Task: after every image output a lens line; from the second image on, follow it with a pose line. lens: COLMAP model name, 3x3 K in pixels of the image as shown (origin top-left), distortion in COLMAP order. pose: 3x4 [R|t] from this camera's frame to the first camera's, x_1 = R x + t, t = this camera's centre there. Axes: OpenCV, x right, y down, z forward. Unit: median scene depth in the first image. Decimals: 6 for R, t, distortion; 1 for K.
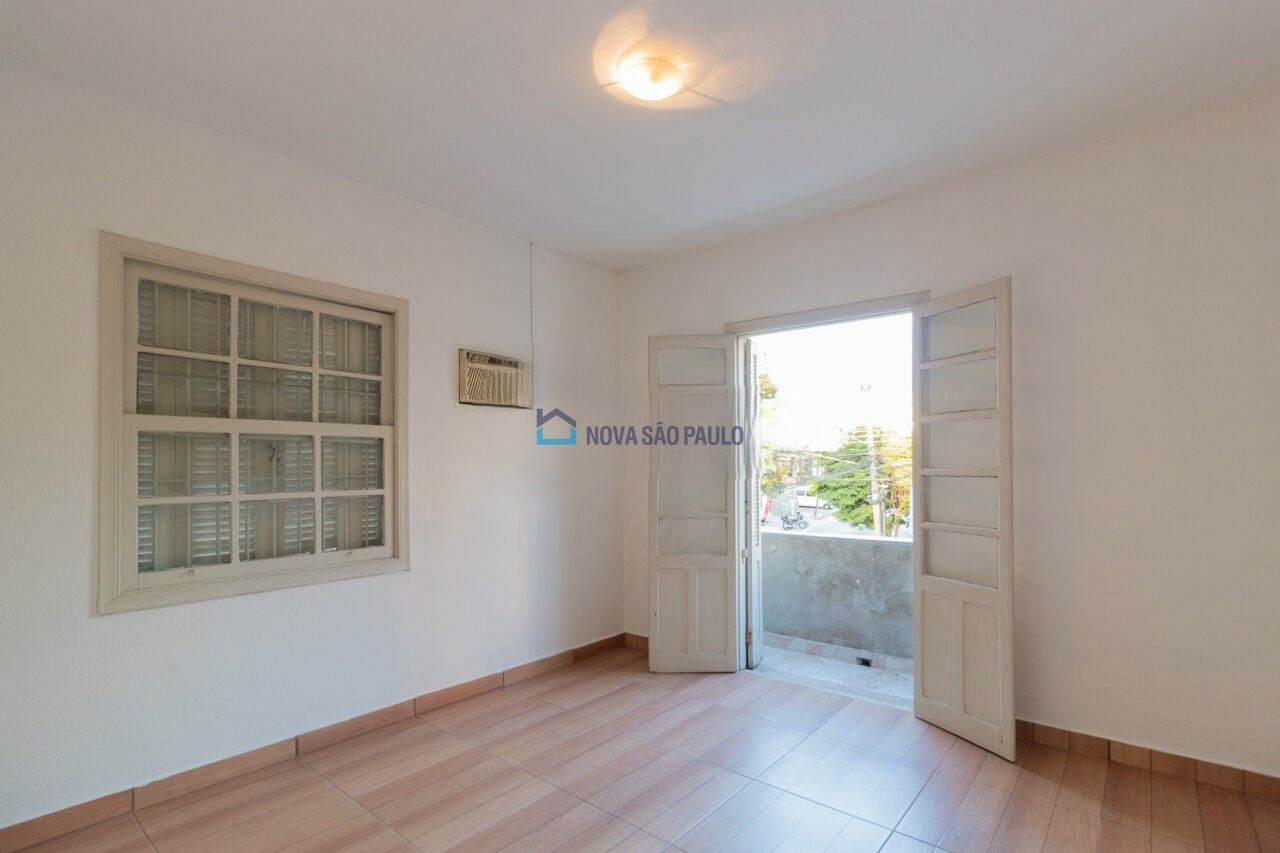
lens RADIAL K [[606.4, 0, 638.6], [0, 606.4, 454.6], [0, 0, 1]] dist [0.001445, 0.000268]
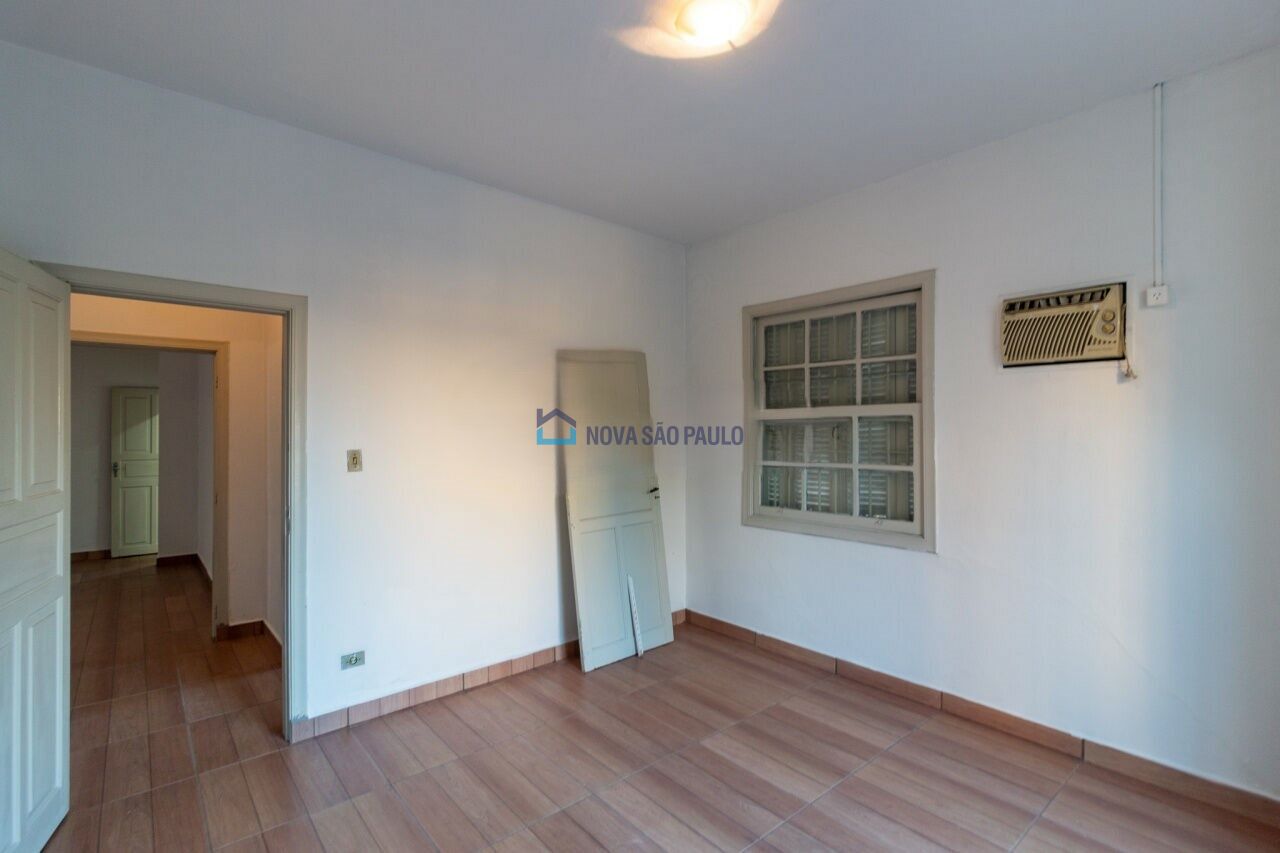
lens RADIAL K [[555.8, 0, 643.2], [0, 555.8, 438.7], [0, 0, 1]] dist [-0.001591, -0.000135]
pose [[-0.132778, 0.000303, -0.991146, 0.590561], [0.005739, 0.999983, -0.000463, 0.009936], [0.991129, -0.005750, -0.132778, 0.723000]]
